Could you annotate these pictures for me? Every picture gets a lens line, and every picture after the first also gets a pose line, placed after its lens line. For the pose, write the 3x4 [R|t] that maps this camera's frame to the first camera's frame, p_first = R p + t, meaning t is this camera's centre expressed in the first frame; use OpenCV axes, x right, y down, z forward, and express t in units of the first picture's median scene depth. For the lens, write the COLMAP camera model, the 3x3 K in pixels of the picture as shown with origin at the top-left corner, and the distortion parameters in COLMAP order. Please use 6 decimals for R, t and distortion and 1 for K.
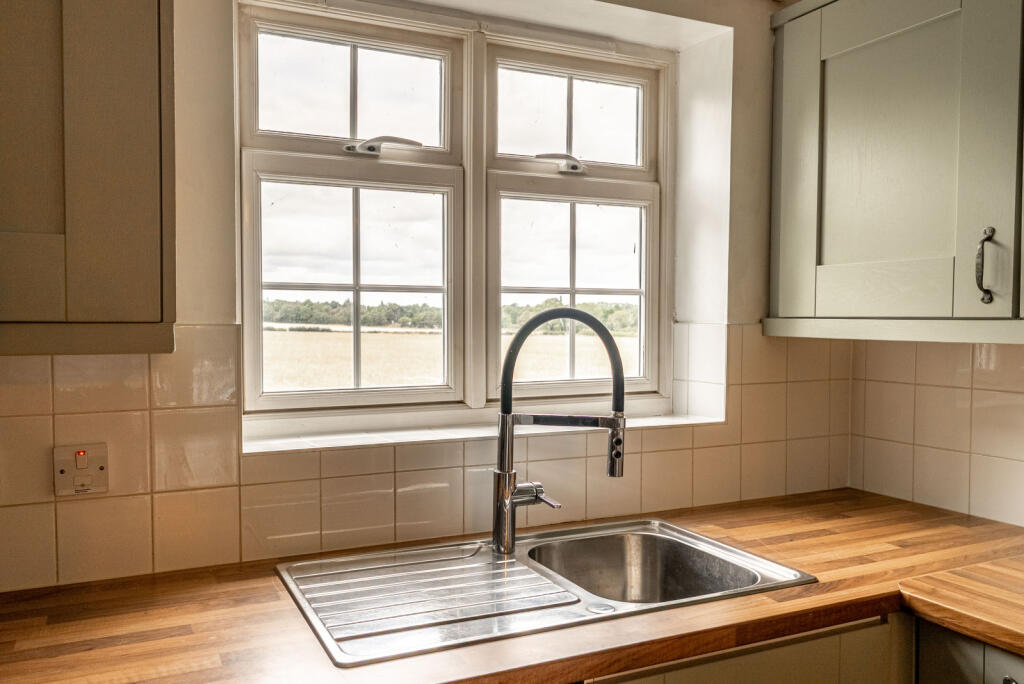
lens RADIAL K [[838.2, 0, 515.3], [0, 838.2, 344.0], [0, 0, 1]] dist [0.017229, 0.006337]
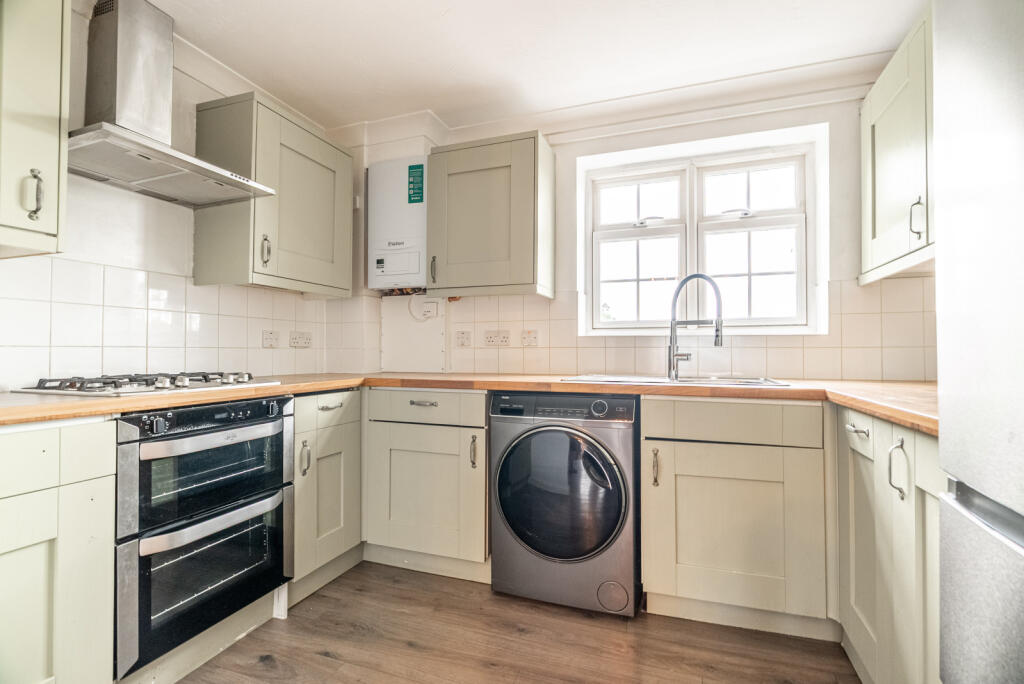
lens RADIAL K [[471.5, 0, 511.6], [0, 471.5, 338.3], [0, 0, 1]] dist [0.017464, 0.000227]
pose [[0.700434, -0.016681, -0.713522, 0.509106], [-0.028183, 0.998301, -0.051004, 0.174389], [0.713160, 0.055835, 0.698774, -0.211438]]
